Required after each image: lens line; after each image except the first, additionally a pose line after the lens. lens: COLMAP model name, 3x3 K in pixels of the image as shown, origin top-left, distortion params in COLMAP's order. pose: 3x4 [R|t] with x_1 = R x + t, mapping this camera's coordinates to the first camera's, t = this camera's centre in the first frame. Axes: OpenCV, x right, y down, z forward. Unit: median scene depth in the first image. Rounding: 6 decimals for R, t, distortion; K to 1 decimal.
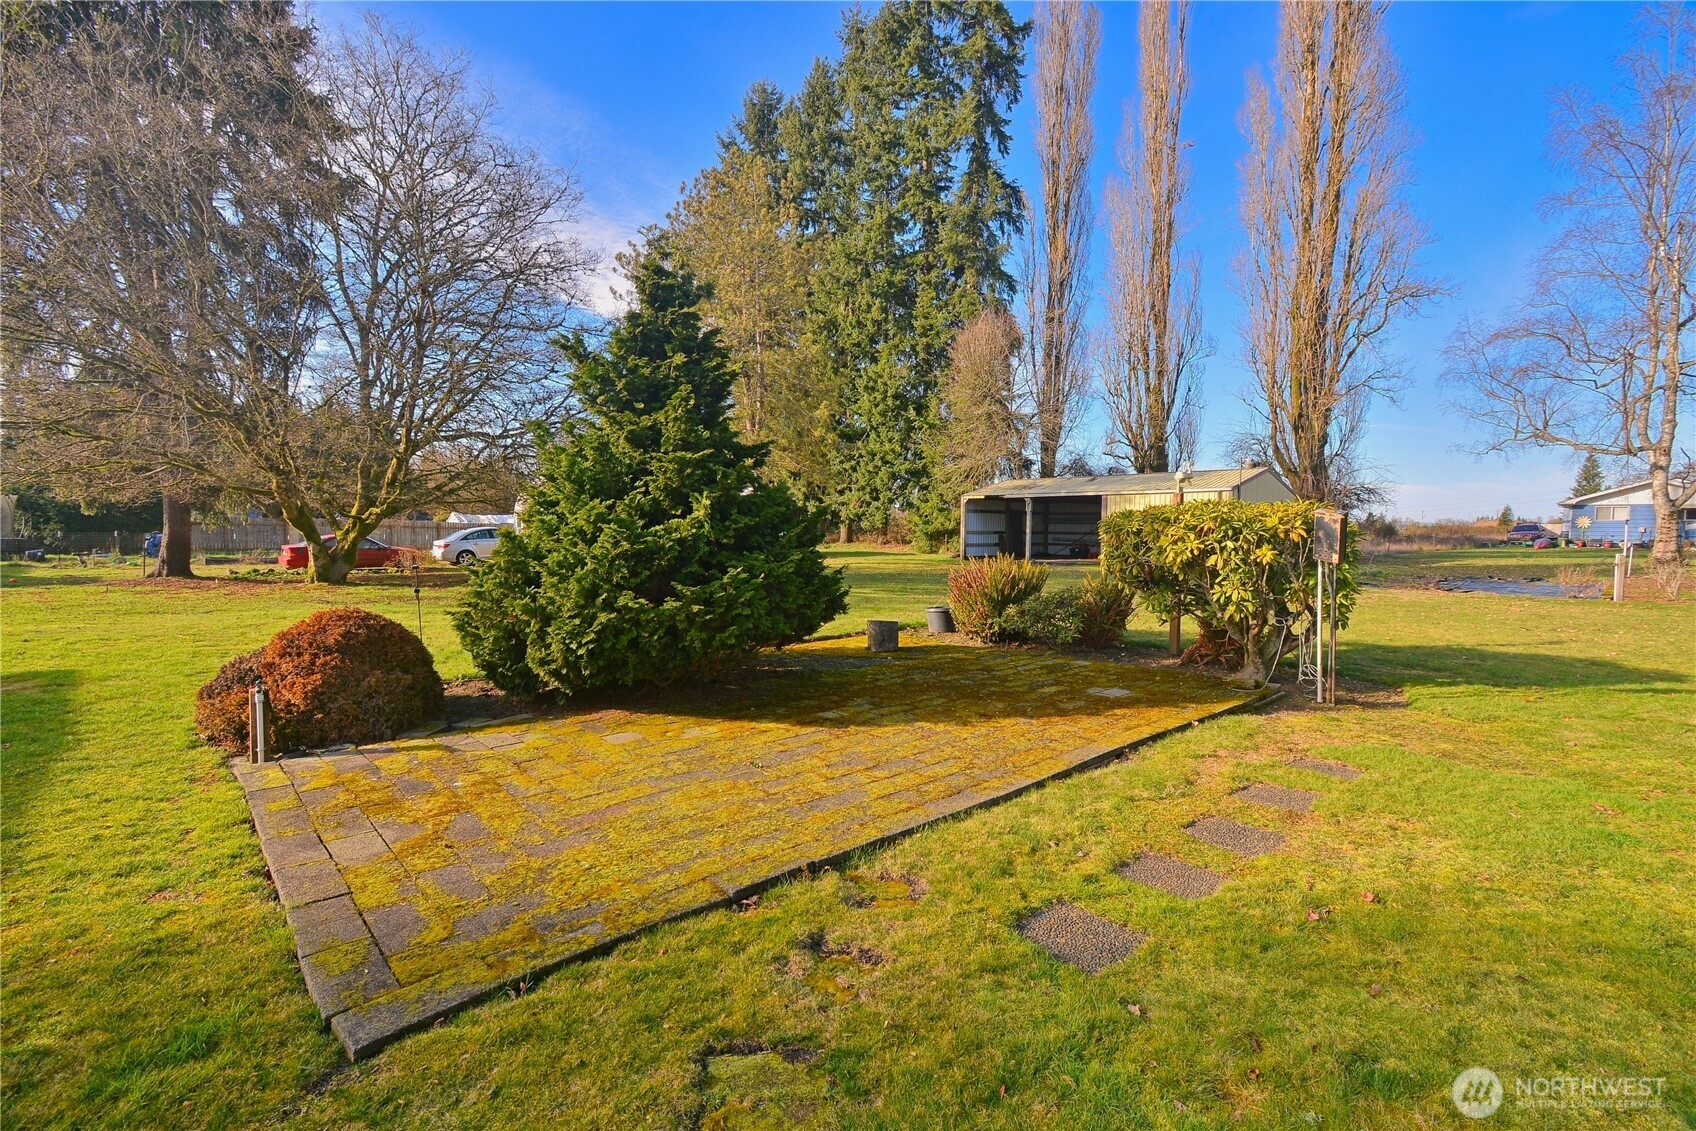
lens RADIAL K [[770.8, 0, 854.3], [0, 770.8, 565.4], [0, 0, 1]] dist [0.013154, 0.001404]
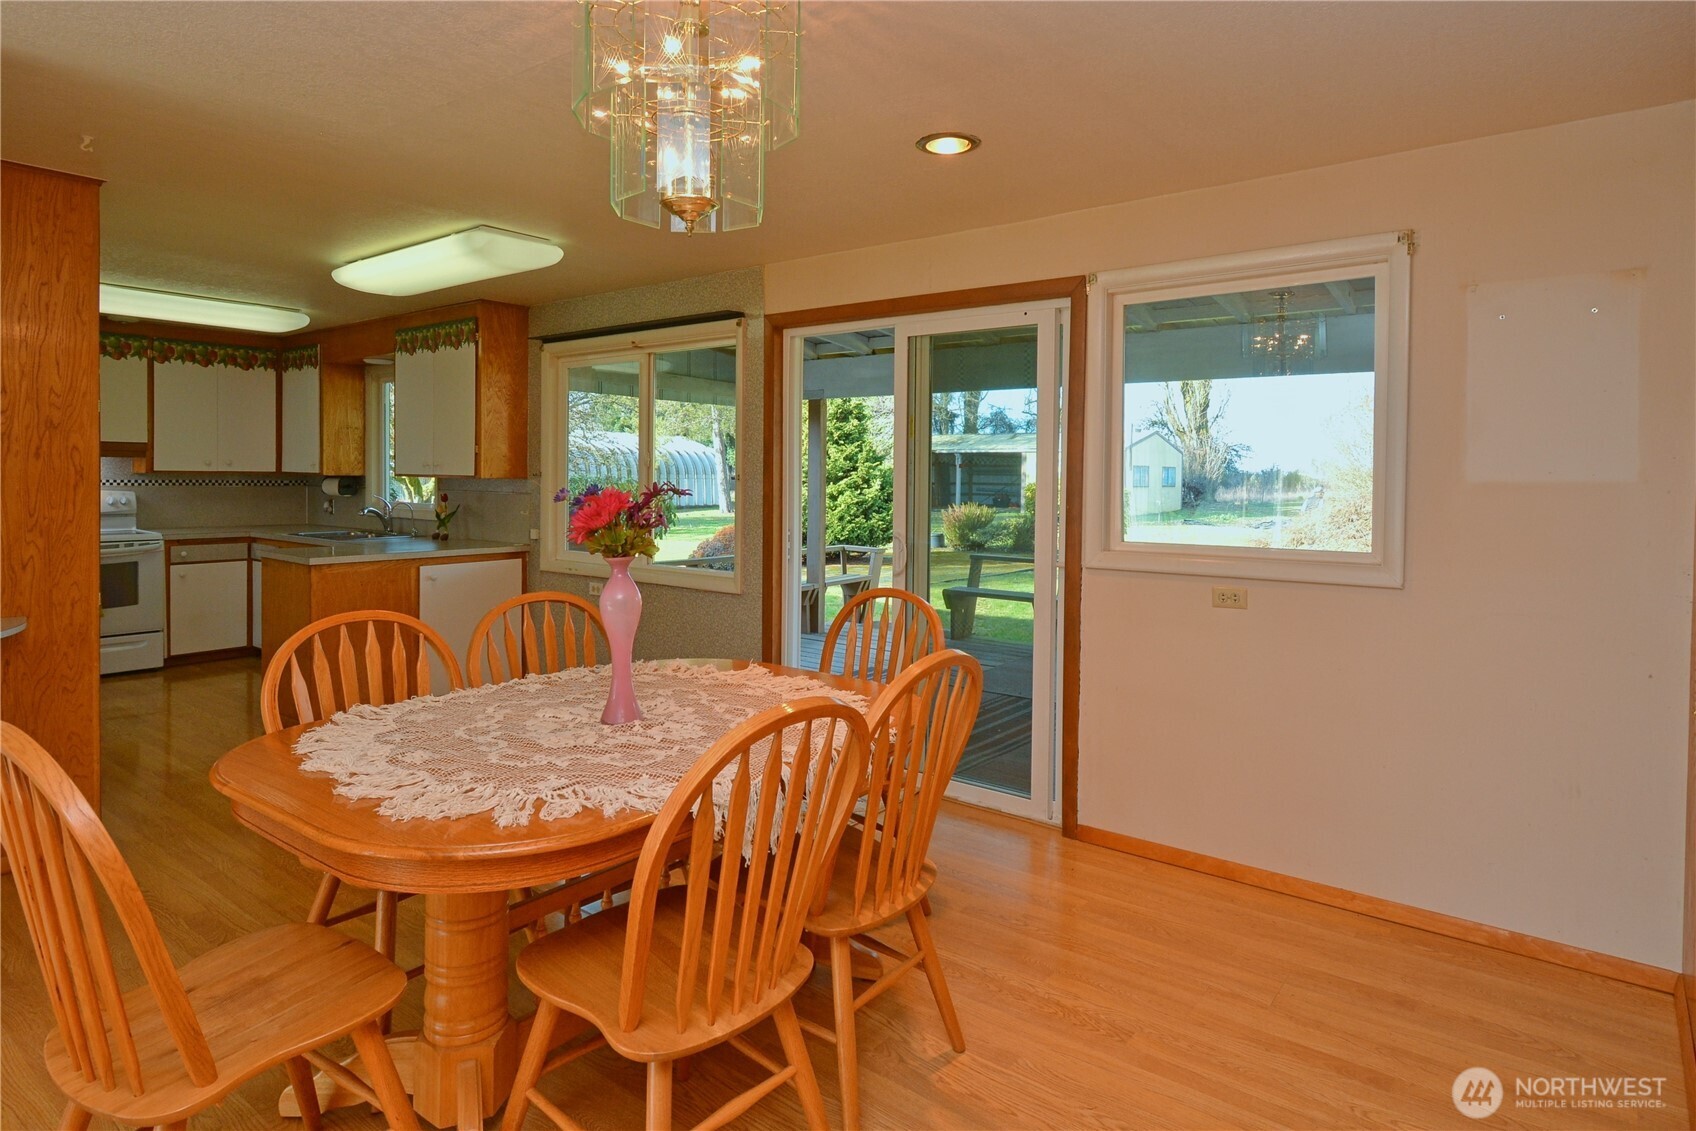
lens RADIAL K [[934.5, 0, 846.0], [0, 934.5, 500.3], [0, 0, 1]] dist [-0.010862, 0.001309]
pose [[0.991860, 0.000428, 0.127330, -0.659513], [0.001942, 0.999827, -0.018492, 0.033899], [-0.127316, 0.018589, 0.991688, -1.975431]]
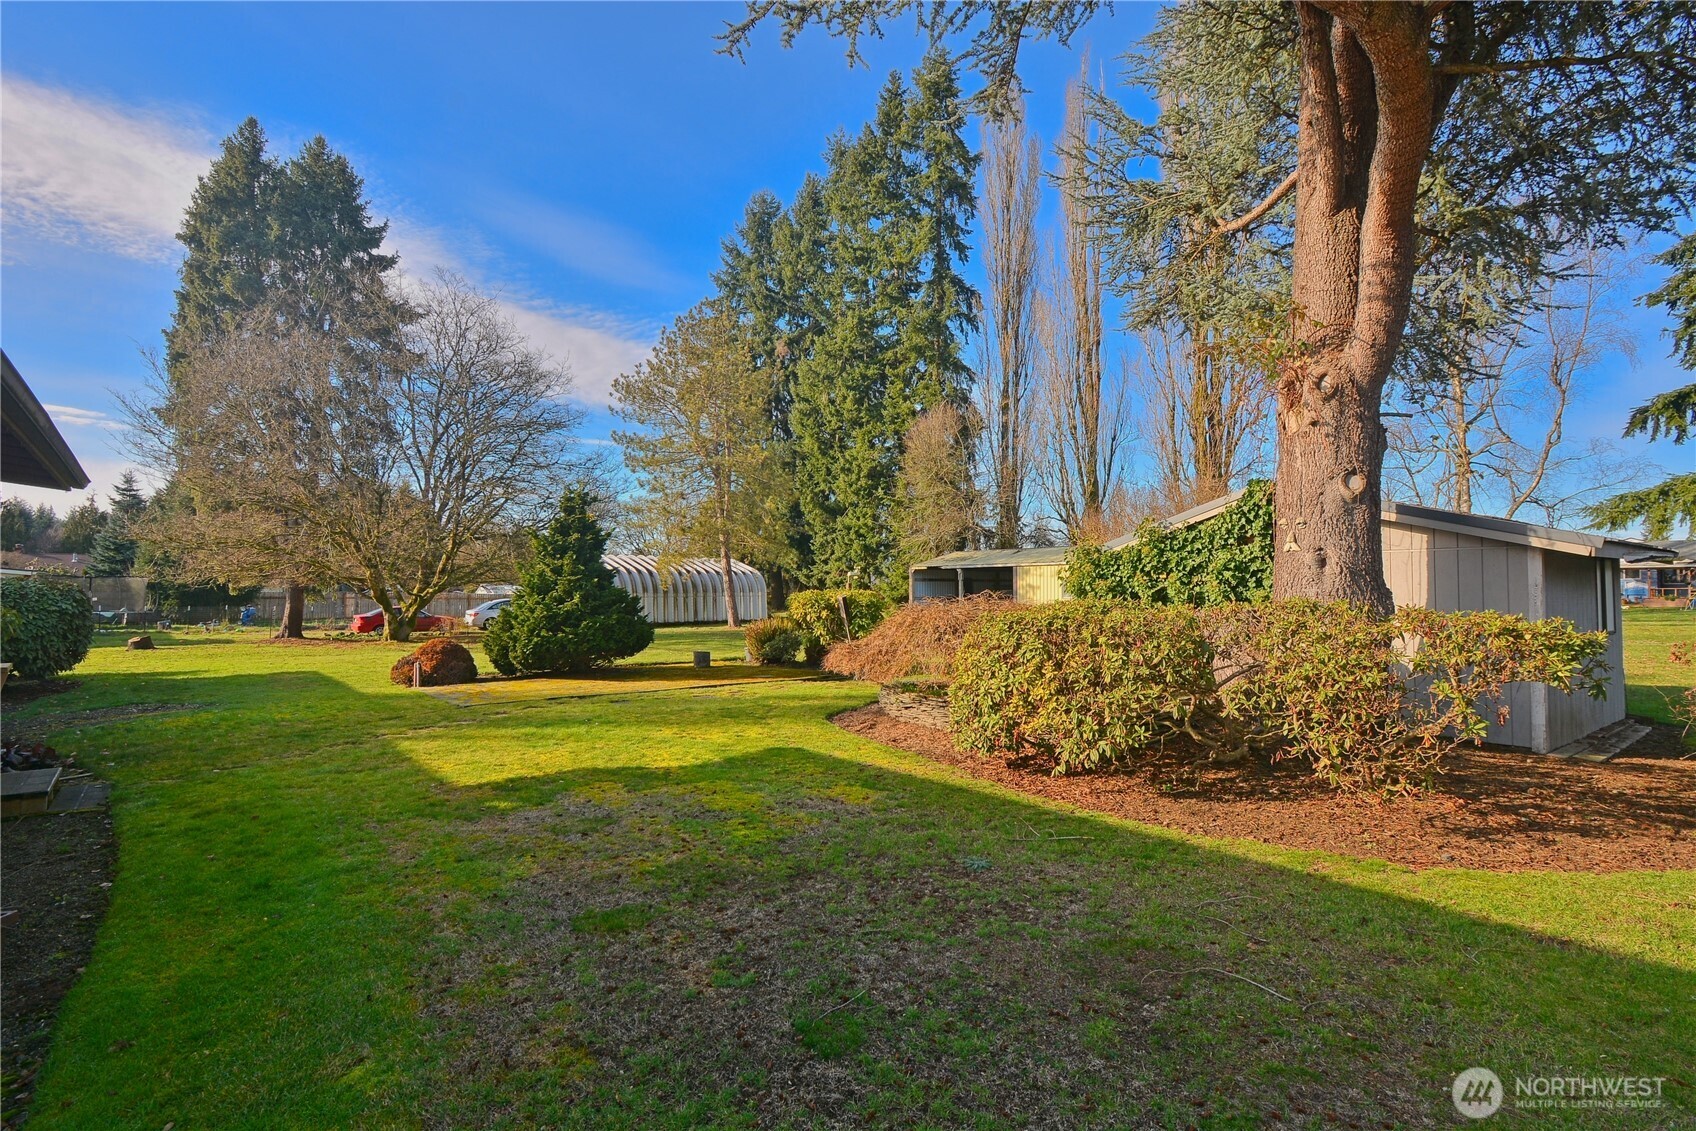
lens RADIAL K [[826.1, 0, 851.3], [0, 826.1, 575.3], [0, 0, 1]] dist [0.001721, -0.000172]
pose [[0.998335, -0.012527, -0.056307, 0.823265], [0.008672, 0.997634, -0.068192, 0.043320], [0.057028, 0.067591, 0.996082, -1.601567]]
